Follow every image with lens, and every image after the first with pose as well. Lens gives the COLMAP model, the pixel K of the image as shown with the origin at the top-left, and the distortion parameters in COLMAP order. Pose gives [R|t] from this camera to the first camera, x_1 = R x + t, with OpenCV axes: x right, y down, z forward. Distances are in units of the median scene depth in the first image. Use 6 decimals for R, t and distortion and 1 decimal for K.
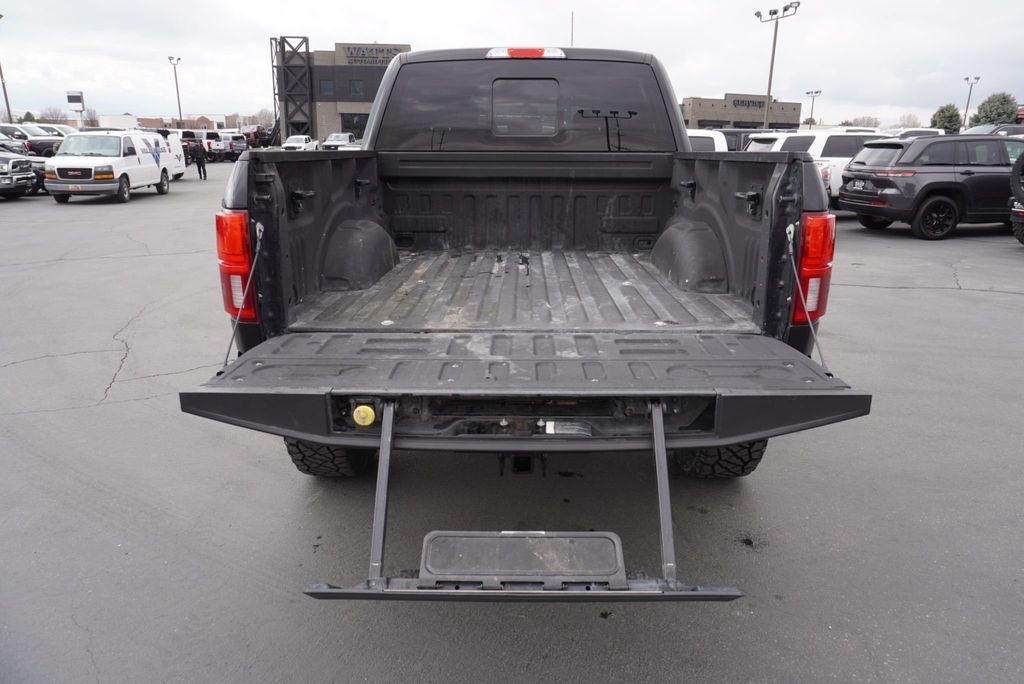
lens RADIAL K [[667.1, 0, 516.0], [0, 667.1, 336.1], [0, 0, 1]] dist [-0.013498, 0.000276]
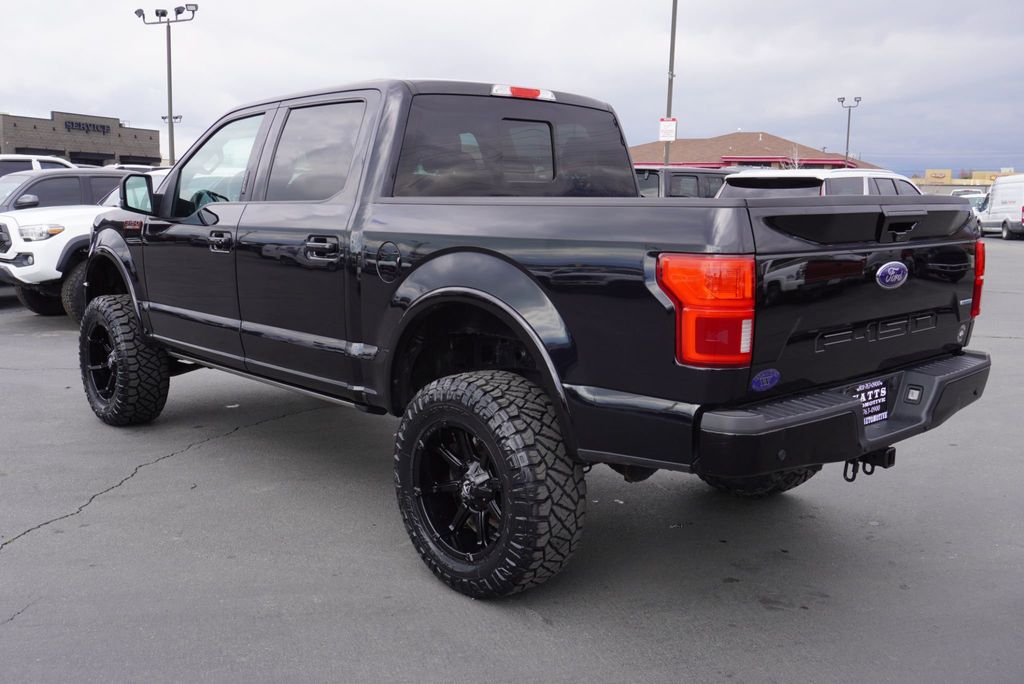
lens RADIAL K [[957.3, 0, 513.4], [0, 957.3, 331.4], [0, 0, 1]] dist [0.015274, 0.000000]
pose [[0.716580, -0.095392, 0.690951, -0.826522], [0.183733, 0.981433, -0.055052, -0.029431], [-0.672871, 0.166400, 0.720802, 0.100475]]
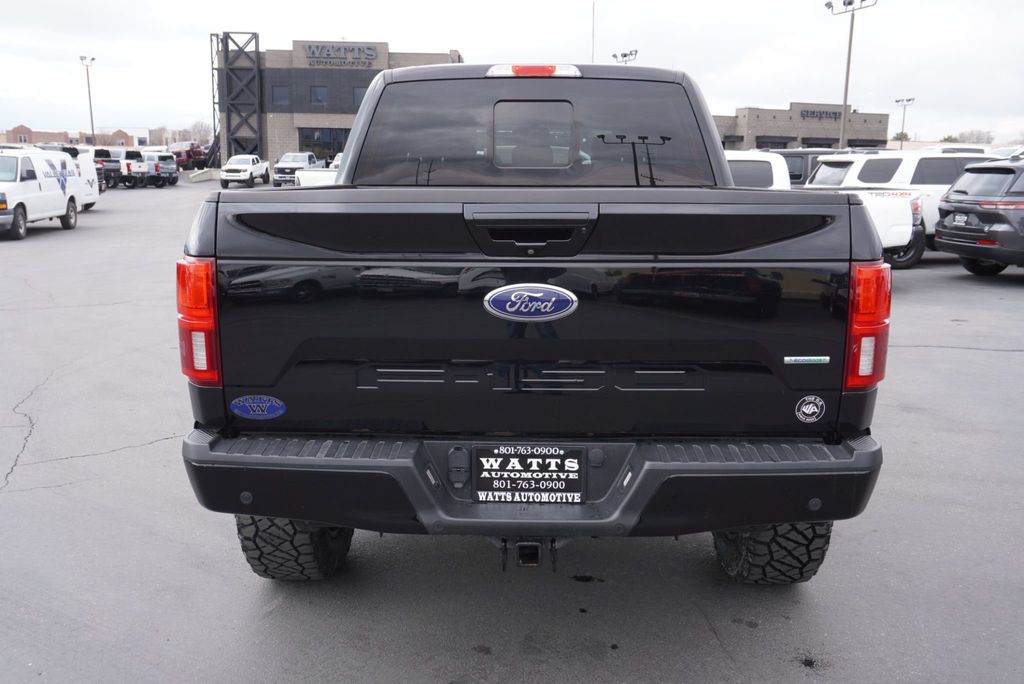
lens RADIAL K [[874.6, 0, 515.7], [0, 874.6, 333.7], [0, 0, 1]] dist [0.020395, 0.011580]
pose [[0.999977, 0.002386, -0.006388, -0.000196], [-0.002960, 0.995805, -0.091453, 0.006557], [0.006143, 0.091469, 0.995789, -0.065219]]
